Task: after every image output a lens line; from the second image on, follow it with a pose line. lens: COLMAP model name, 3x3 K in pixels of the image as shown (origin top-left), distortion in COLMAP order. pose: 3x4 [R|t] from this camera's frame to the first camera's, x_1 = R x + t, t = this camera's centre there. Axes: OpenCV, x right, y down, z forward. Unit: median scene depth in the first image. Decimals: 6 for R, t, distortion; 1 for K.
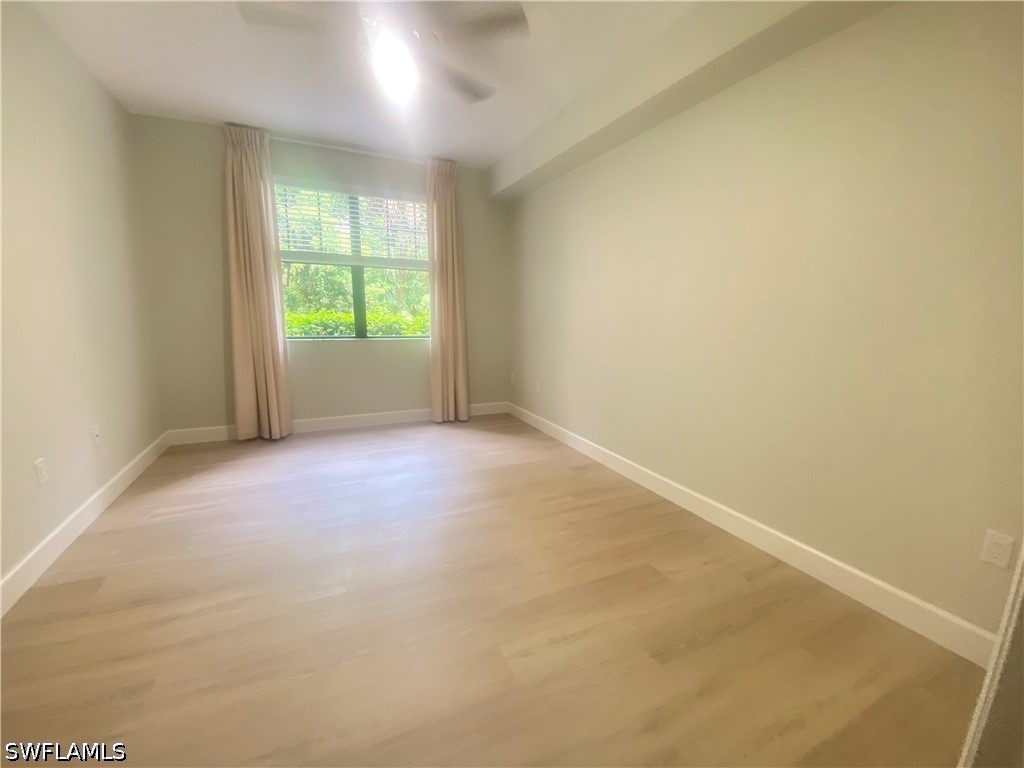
lens RADIAL K [[417.4, 0, 514.3], [0, 417.4, 384.9], [0, 0, 1]] dist [0.012294, -0.015413]
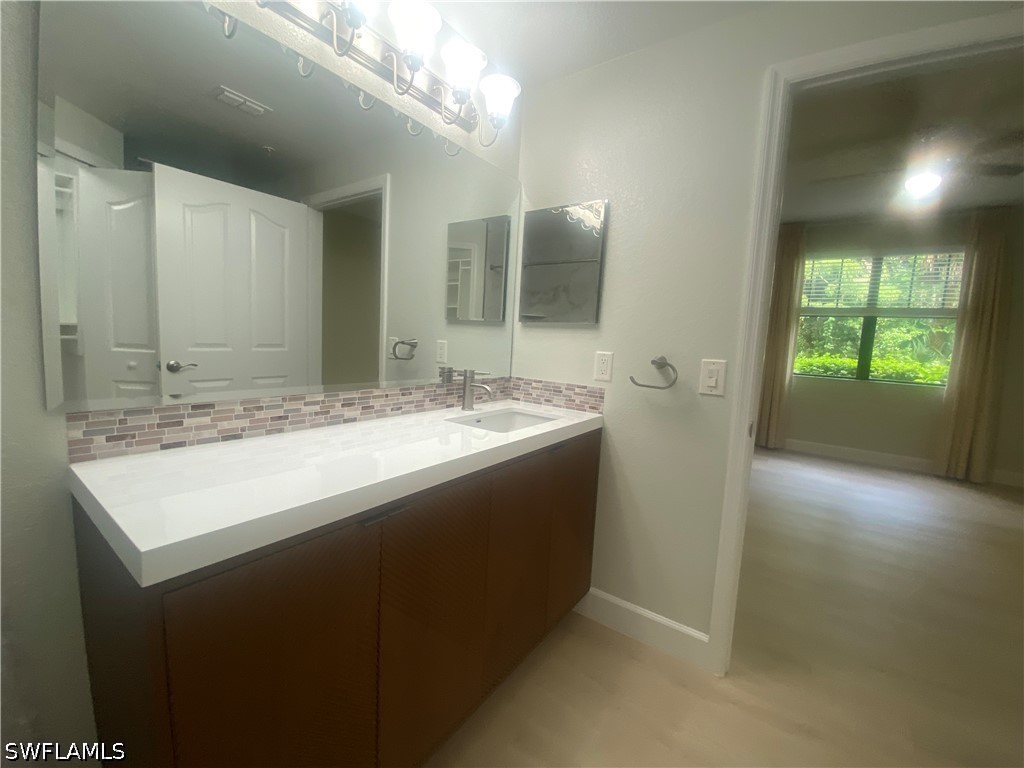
lens RADIAL K [[417.4, 0, 517.1], [0, 417.4, 384.2], [0, 0, 1]] dist [0.012294, -0.015413]
pose [[0.492237, 0.103518, -0.864284, 0.088915], [-0.192922, 0.981184, 0.007644, 0.041186], [0.848813, 0.162977, 0.502946, -0.206639]]
